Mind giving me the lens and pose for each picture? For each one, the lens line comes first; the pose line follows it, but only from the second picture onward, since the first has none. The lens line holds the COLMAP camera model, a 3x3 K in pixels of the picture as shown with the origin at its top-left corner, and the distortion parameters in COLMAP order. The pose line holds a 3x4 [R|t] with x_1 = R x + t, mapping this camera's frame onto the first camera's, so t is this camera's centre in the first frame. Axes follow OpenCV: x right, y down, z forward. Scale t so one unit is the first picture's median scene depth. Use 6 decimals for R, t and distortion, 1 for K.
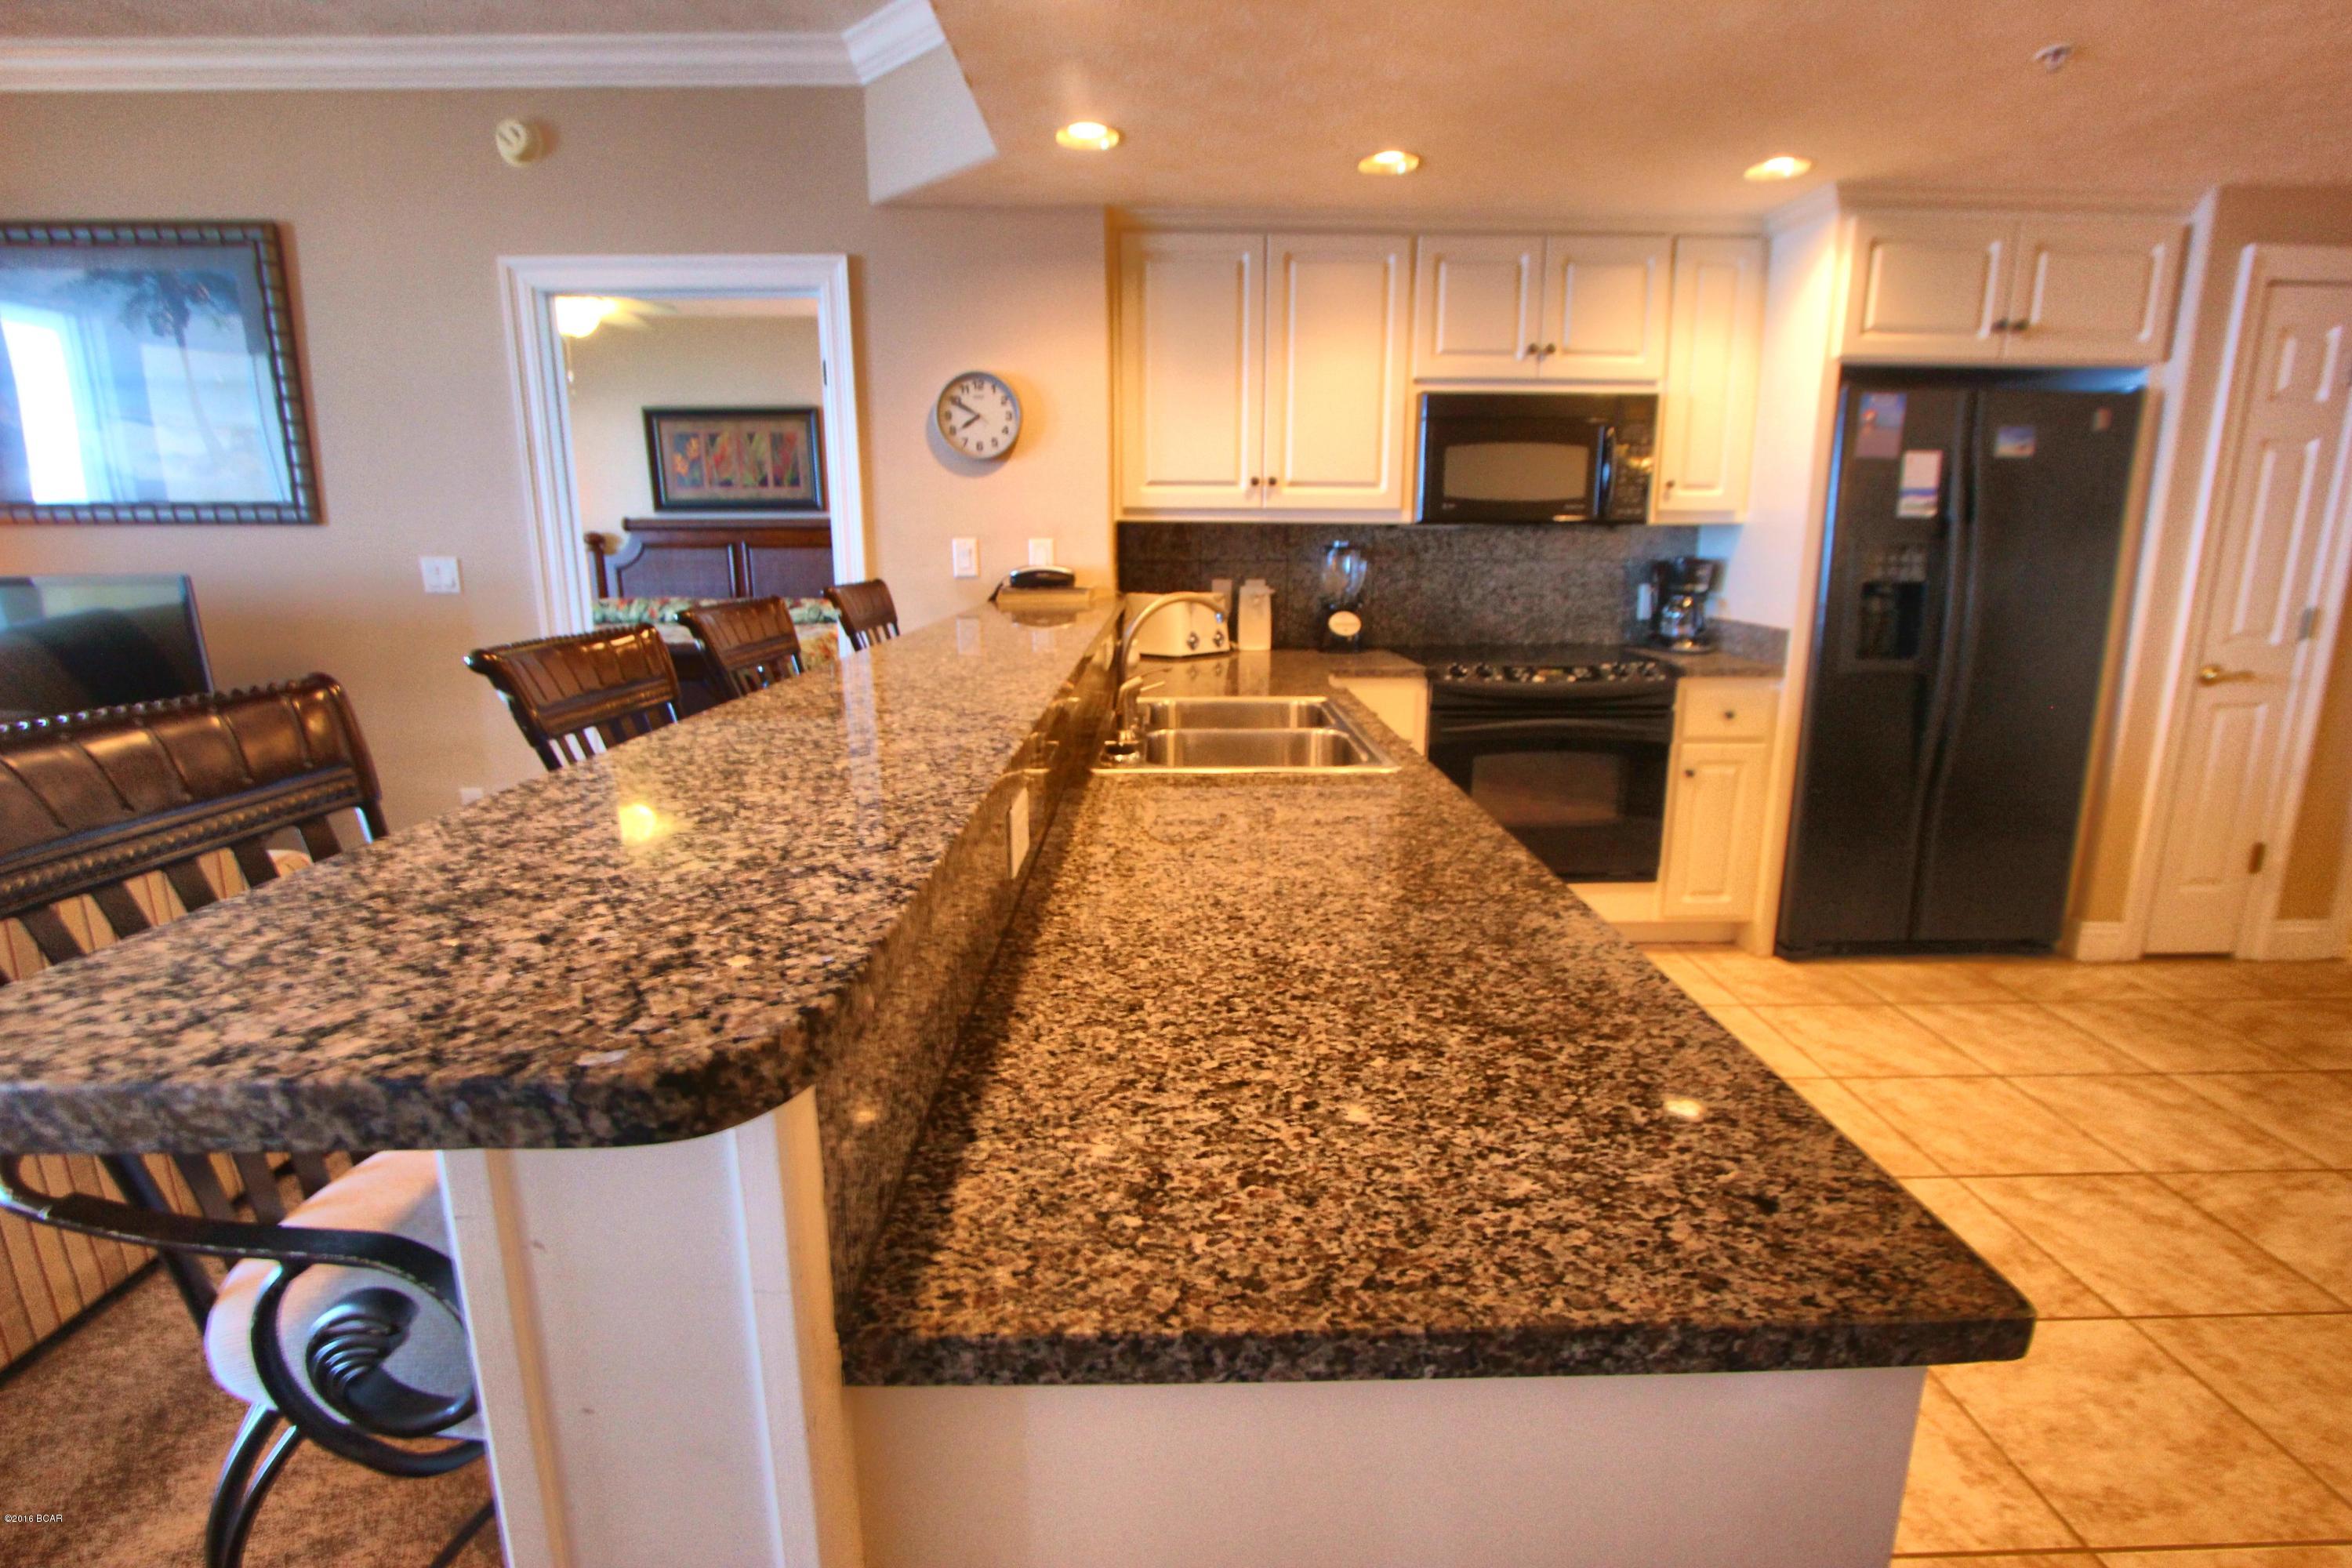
lens RADIAL K [[1079.7, 0, 1190.7], [0, 1079.7, 761.5], [0, 0, 1]] dist [-0.019368, 0.002511]
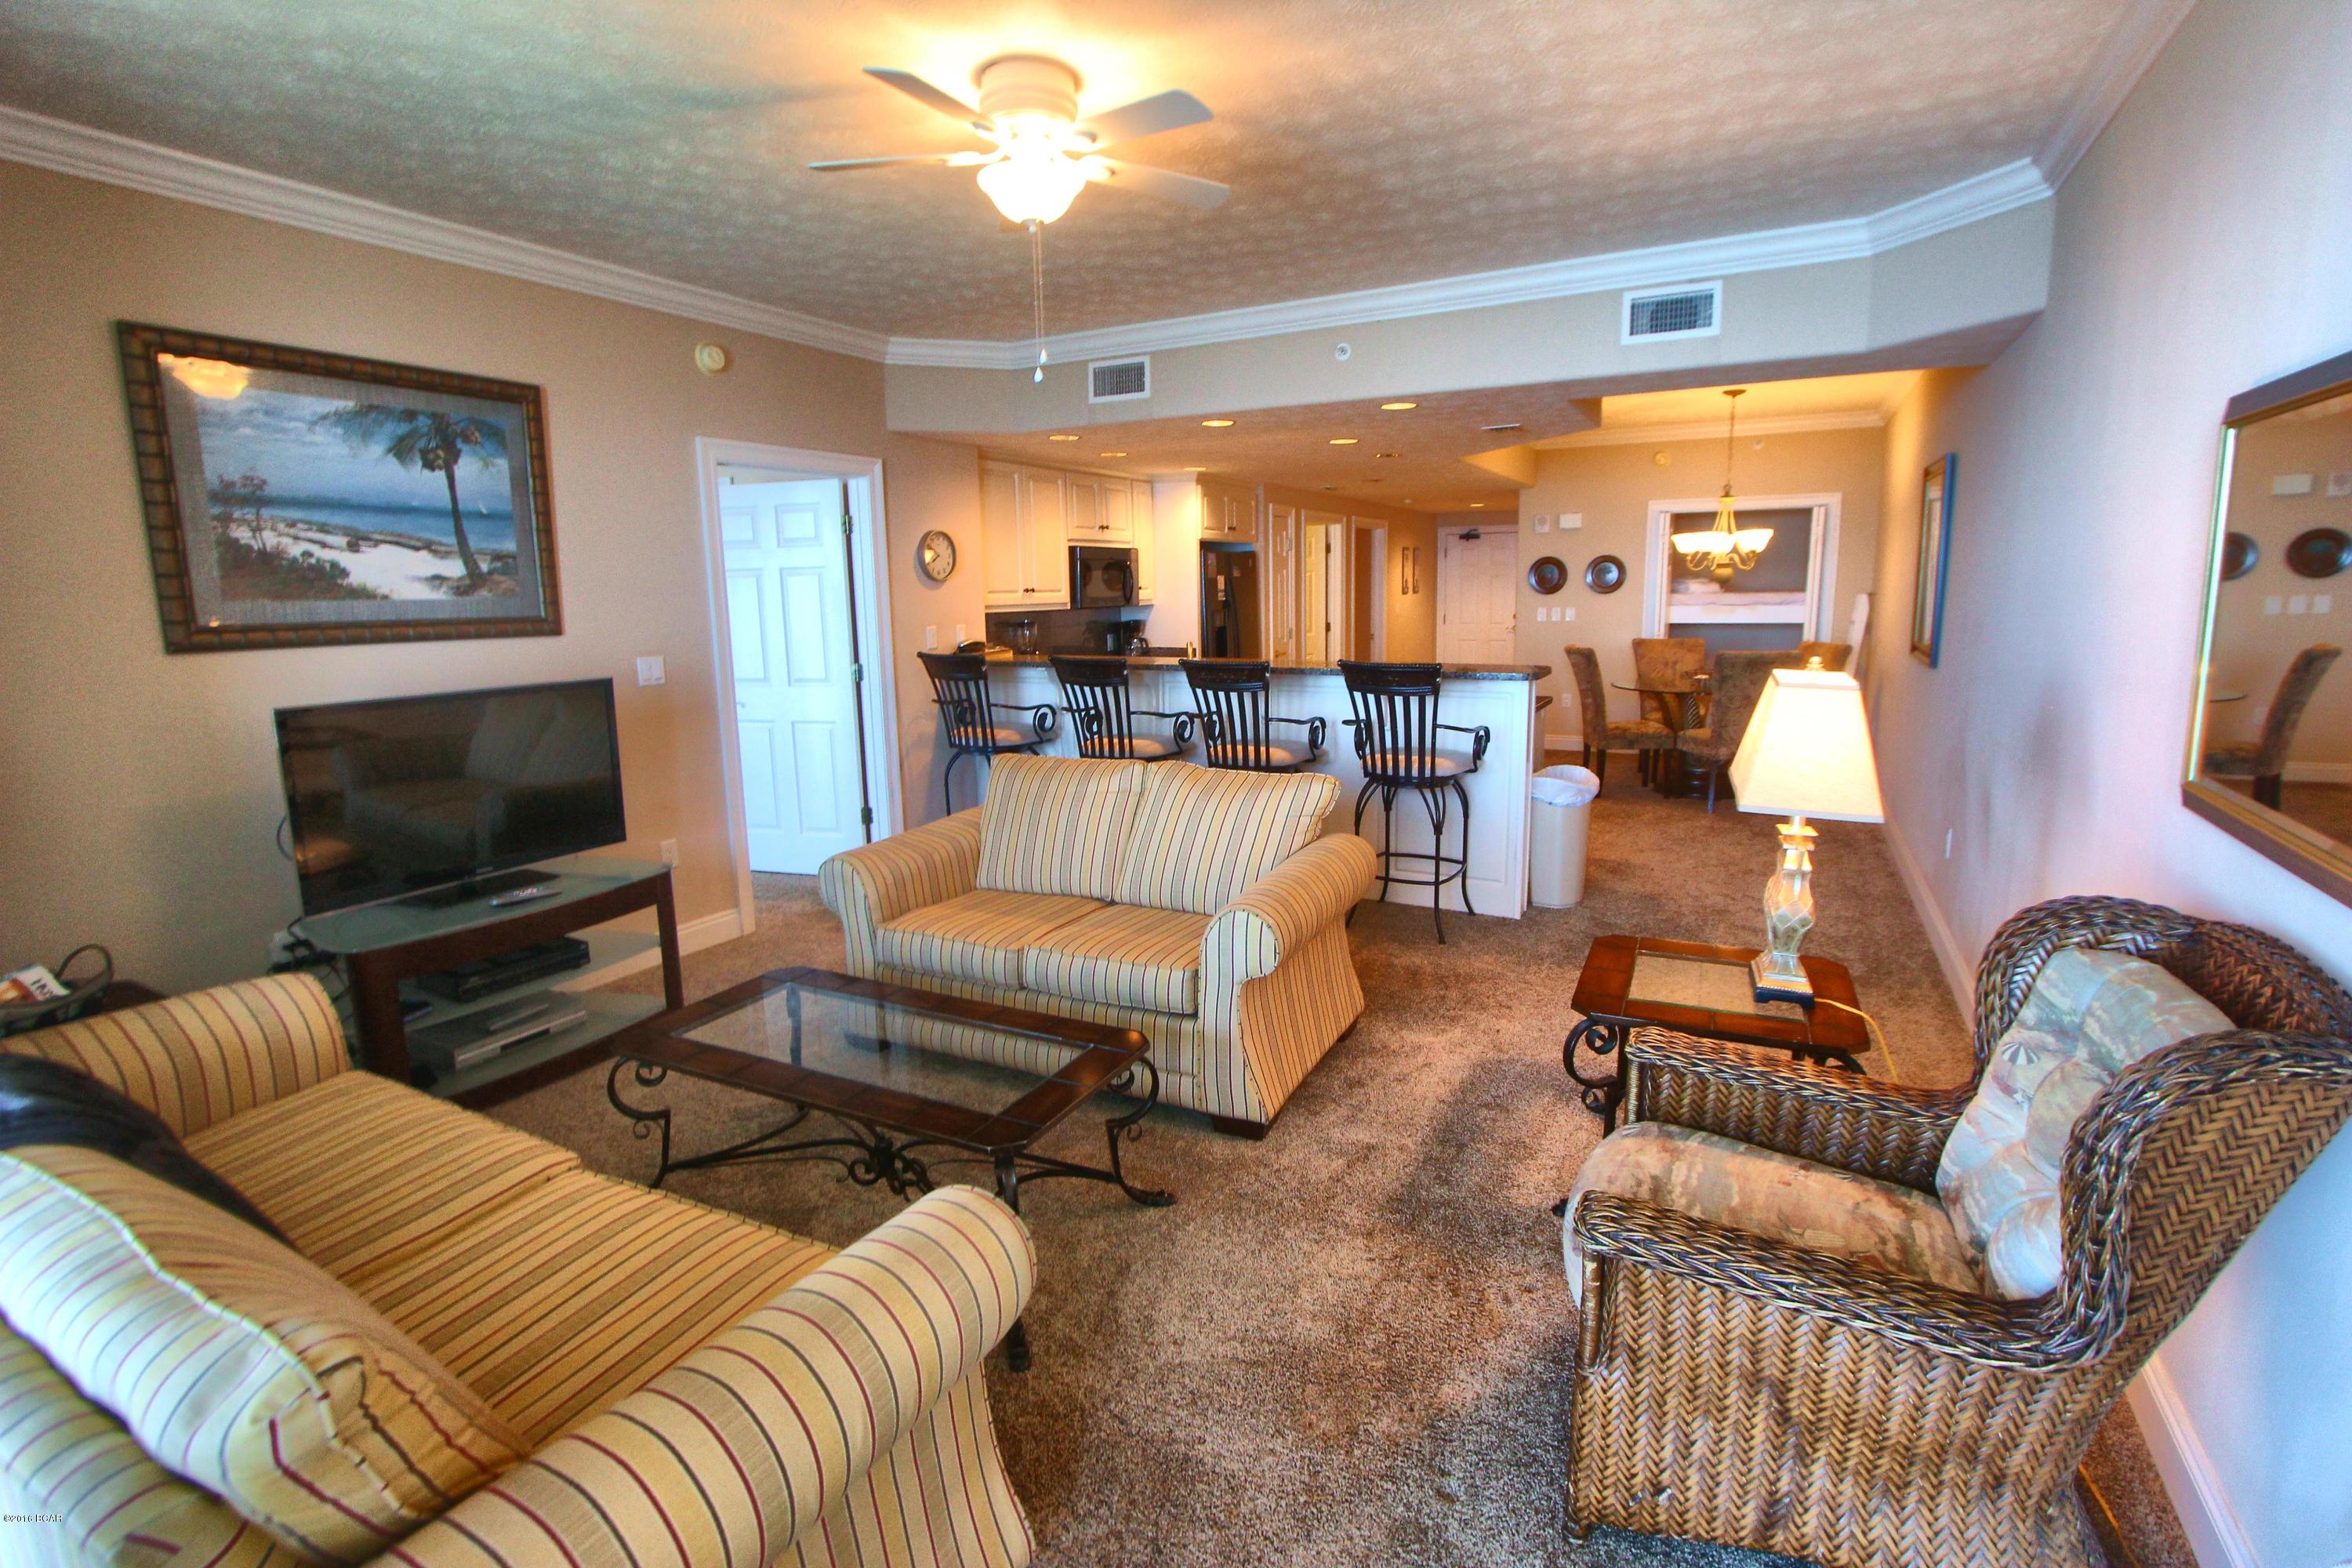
lens RADIAL K [[1079.7, 0, 1191.0], [0, 1079.7, 770.3], [0, 0, 1]] dist [-0.019368, 0.002511]
pose [[0.483114, -0.156583, 0.861442, -1.533009], [0.212067, 0.975510, 0.058386, -0.000744], [-0.849487, 0.154476, 0.504489, -0.158646]]
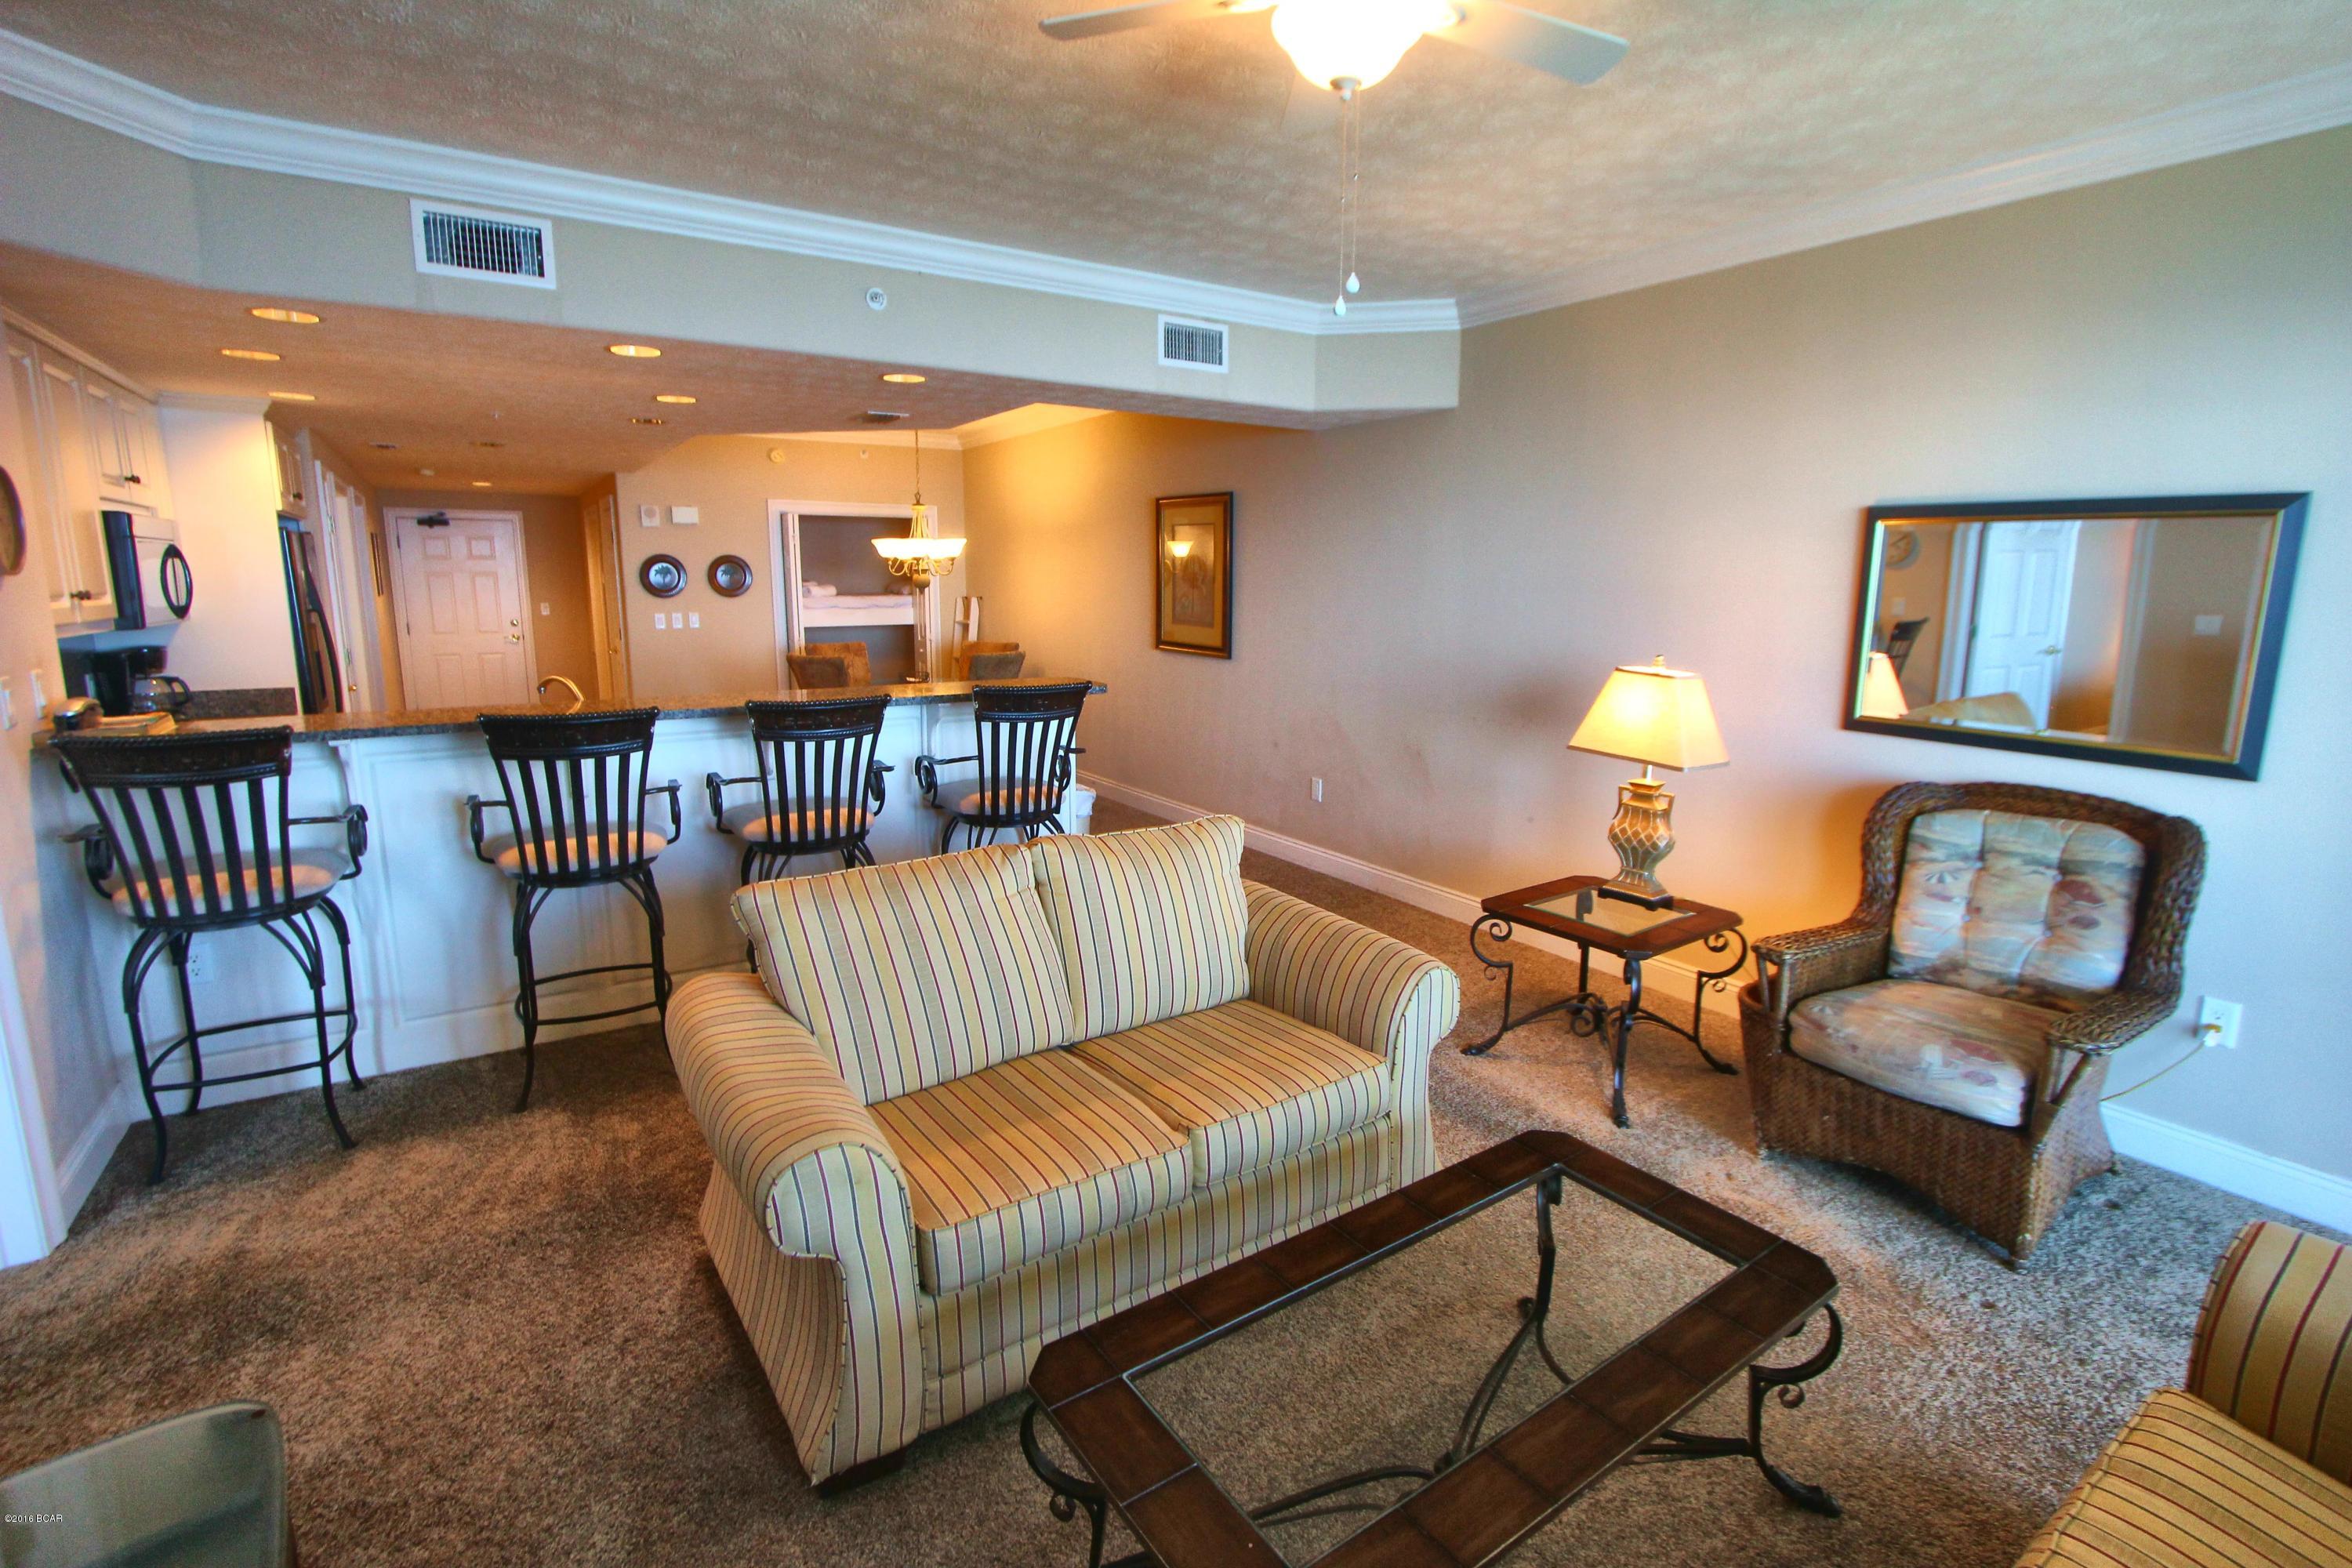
lens RADIAL K [[1079.7, 0, 1185.8], [0, 1079.7, 764.8], [0, 0, 1]] dist [-0.019368, 0.002511]
pose [[-0.540614, -0.149022, 0.827966, -1.307428], [0.181984, 0.940167, 0.288041, -0.217152], [-0.821351, 0.306396, -0.481148, 0.712143]]
